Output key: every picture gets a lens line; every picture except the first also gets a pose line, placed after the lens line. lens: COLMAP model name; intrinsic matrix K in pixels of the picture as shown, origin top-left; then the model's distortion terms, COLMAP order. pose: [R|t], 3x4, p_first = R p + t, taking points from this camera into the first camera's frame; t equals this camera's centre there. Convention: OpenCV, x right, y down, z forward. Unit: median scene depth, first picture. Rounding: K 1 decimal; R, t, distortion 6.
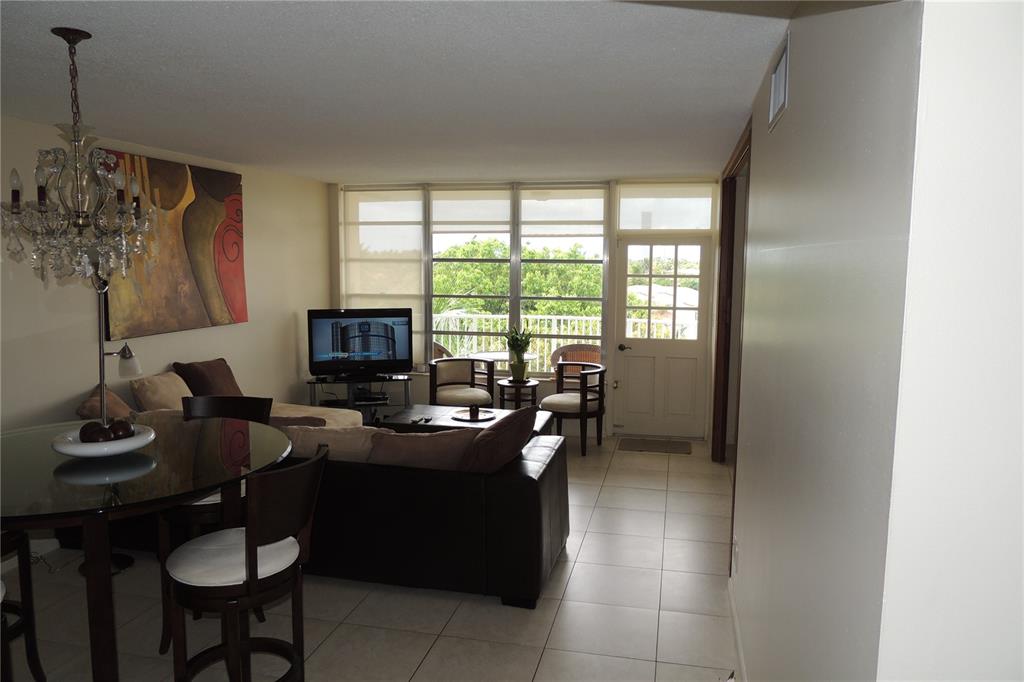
lens RADIAL K [[726.2, 0, 512.3], [0, 726.2, 343.3], [0, 0, 1]] dist [-0.024126, 0.004493]
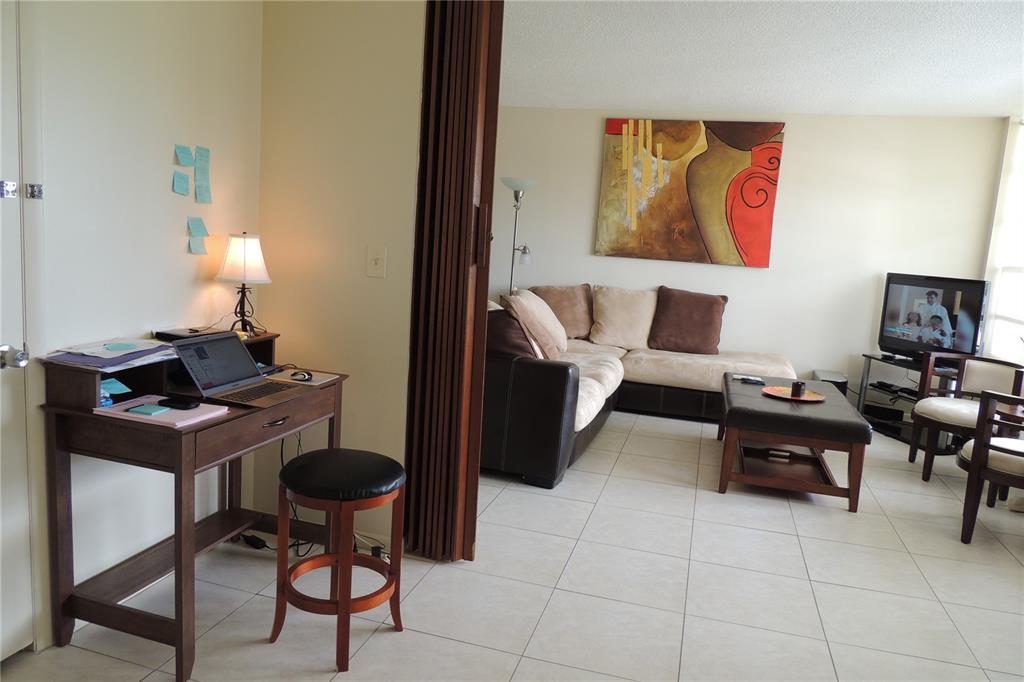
lens RADIAL K [[726.2, 0, 512.3], [0, 726.2, 343.3], [0, 0, 1]] dist [-0.024126, 0.004493]
pose [[-0.049240, 0.134531, -0.989685, 0.778410], [-0.183219, 0.972856, 0.141359, -0.005718], [0.981838, 0.188289, -0.023255, 0.795384]]
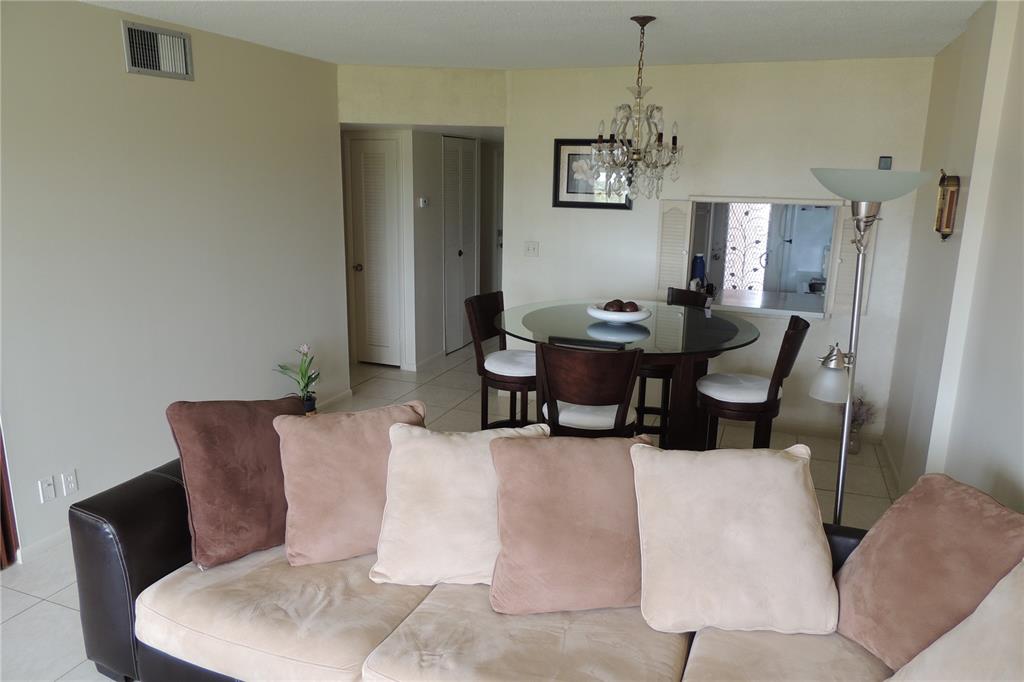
lens RADIAL K [[726.2, 0, 512.3], [0, 726.2, 343.3], [0, 0, 1]] dist [-0.024126, 0.004493]
pose [[-0.990258, -0.054138, 0.128291, -0.270877], [-0.007802, 0.941449, 0.337066, -0.145626], [-0.139027, 0.332781, -0.932699, 1.191050]]
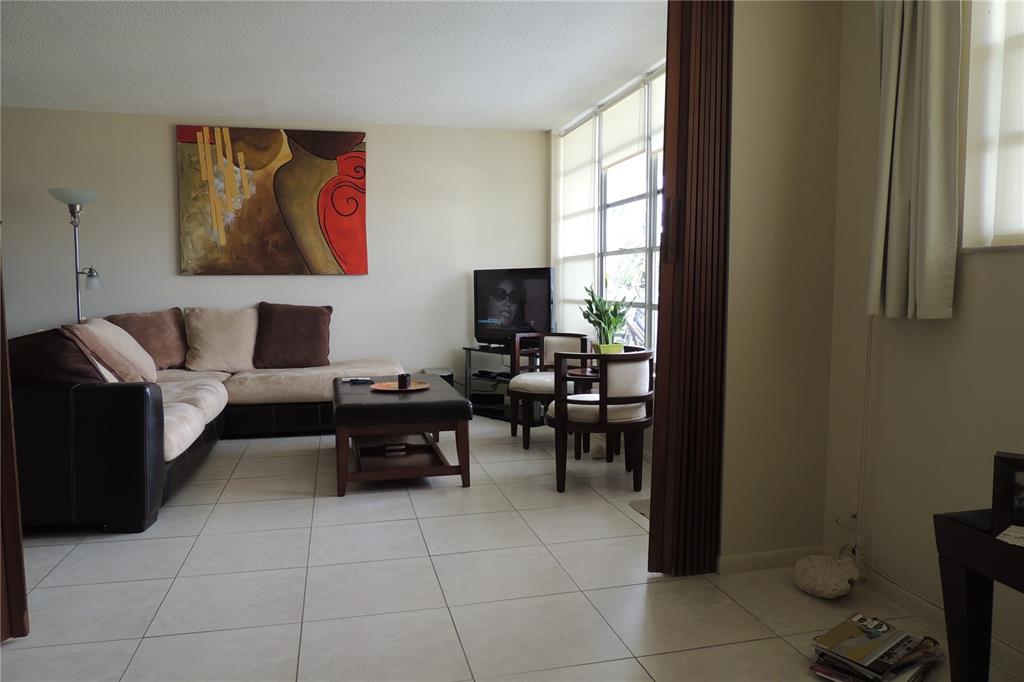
lens RADIAL K [[726.2, 0, 512.3], [0, 726.2, 343.3], [0, 0, 1]] dist [-0.024126, 0.004493]
pose [[0.447179, 0.062953, -0.892226, 0.754118], [-0.097284, 0.995026, 0.021448, 0.028885], [0.889138, 0.077208, 0.451079, 0.835824]]
